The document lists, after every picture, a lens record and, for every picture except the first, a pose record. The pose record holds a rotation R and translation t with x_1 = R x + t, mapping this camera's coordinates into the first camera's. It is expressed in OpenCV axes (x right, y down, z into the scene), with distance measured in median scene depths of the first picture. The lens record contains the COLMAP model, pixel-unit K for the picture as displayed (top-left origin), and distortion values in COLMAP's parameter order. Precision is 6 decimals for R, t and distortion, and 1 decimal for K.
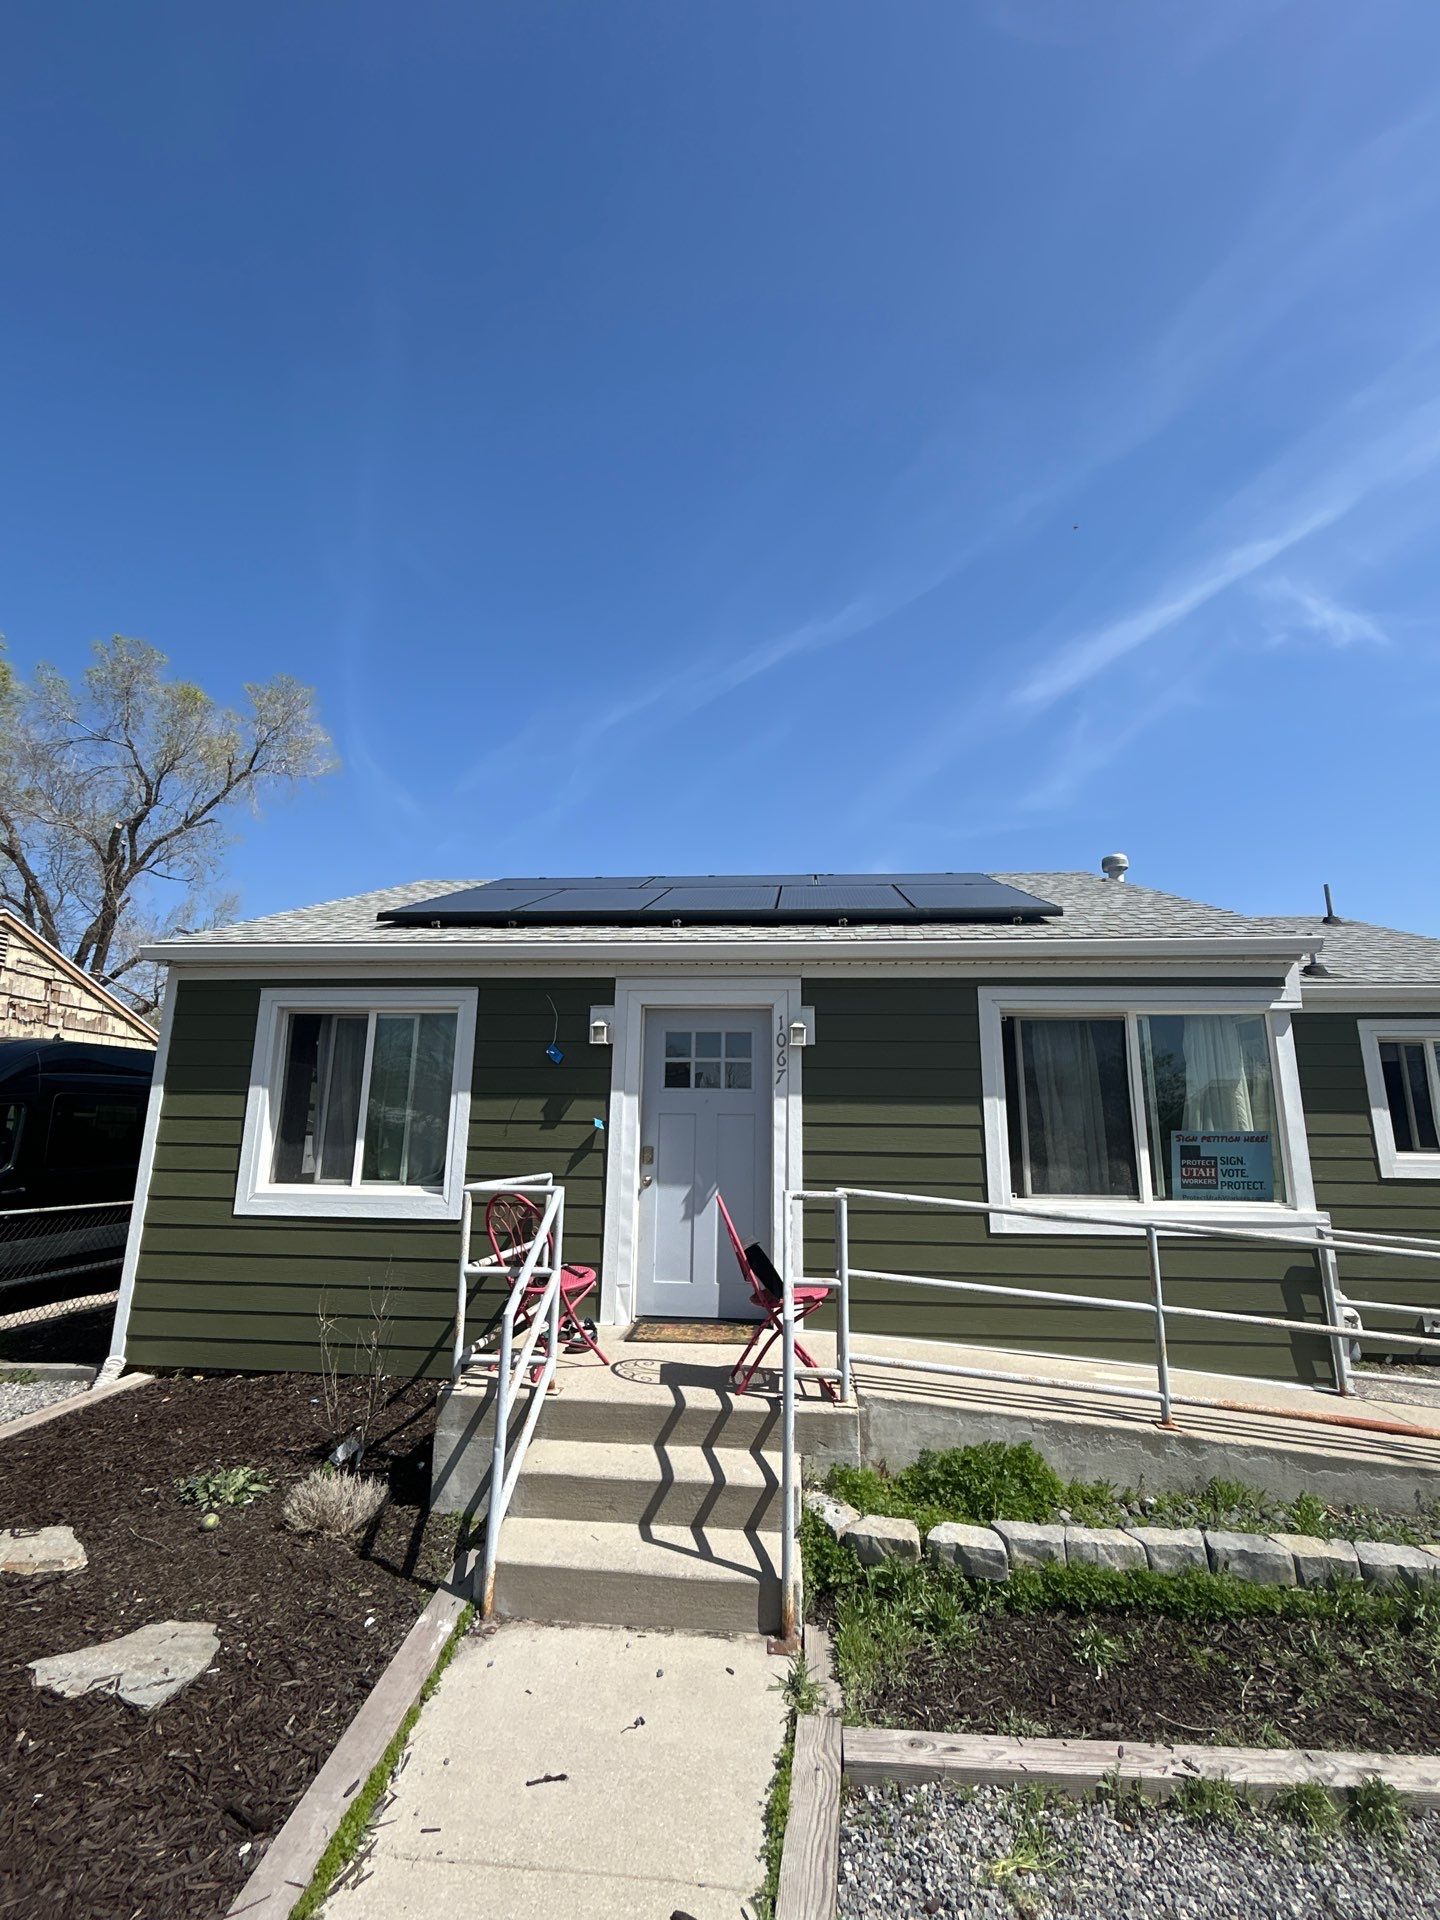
lens RADIAL K [[863.3, 0, 714.0], [0, 863.3, 961.6], [0, 0, 1]] dist [-0.002280, 0.003628]
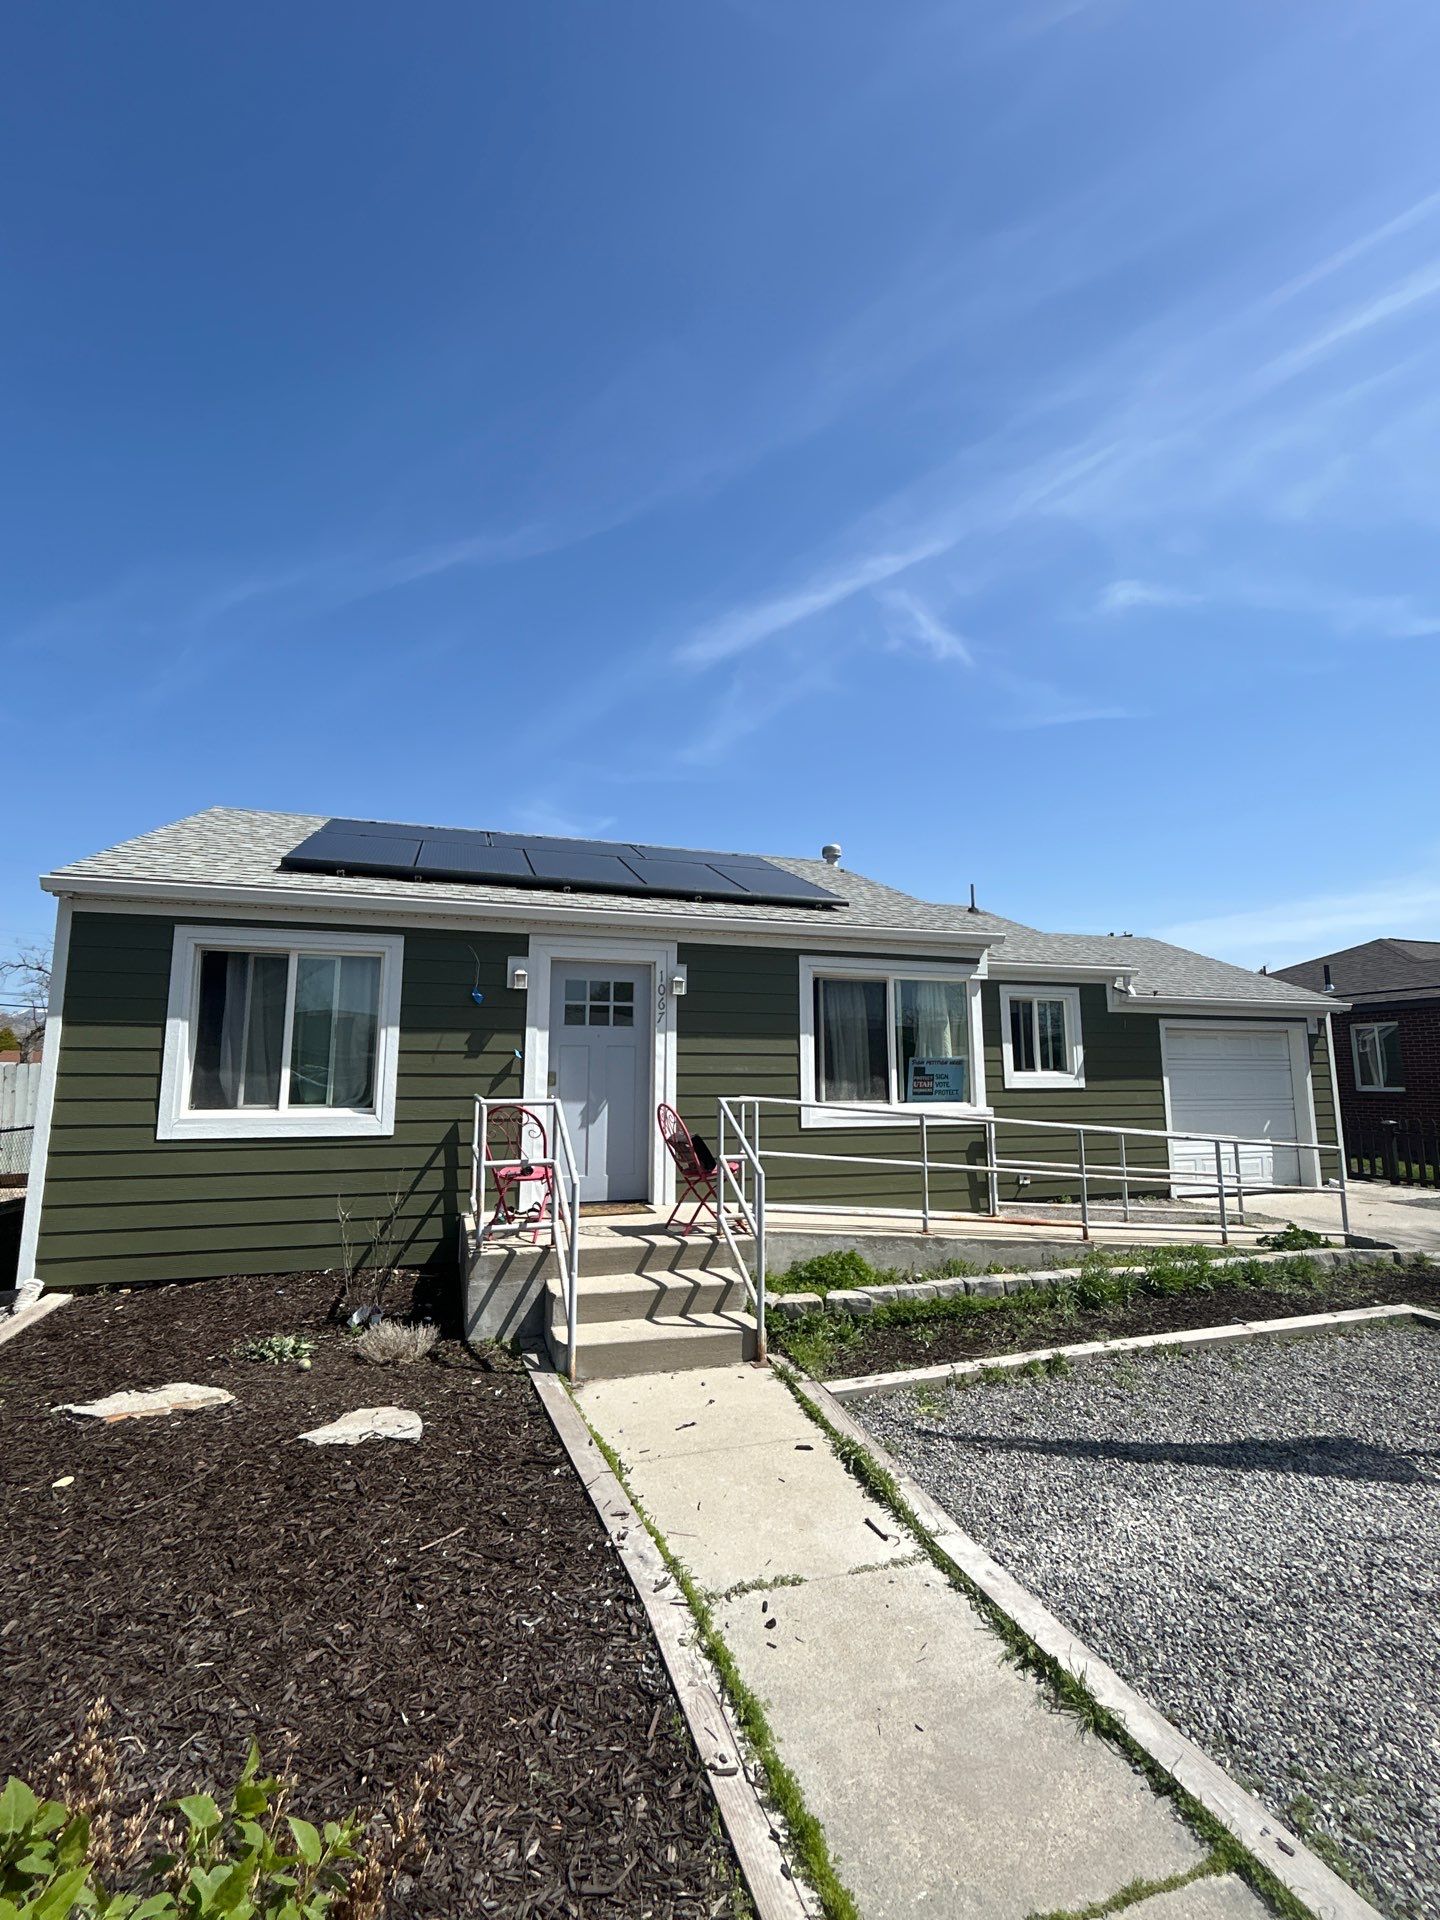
lens RADIAL K [[863.3, 0, 719.1], [0, 863.3, 950.4], [0, 0, 1]] dist [-0.002280, 0.003628]
pose [[0.918253, 0.044665, 0.393467, -0.372815], [-0.068311, 0.996590, 0.046290, -0.035397], [-0.390058, -0.069384, 0.918173, -0.234983]]
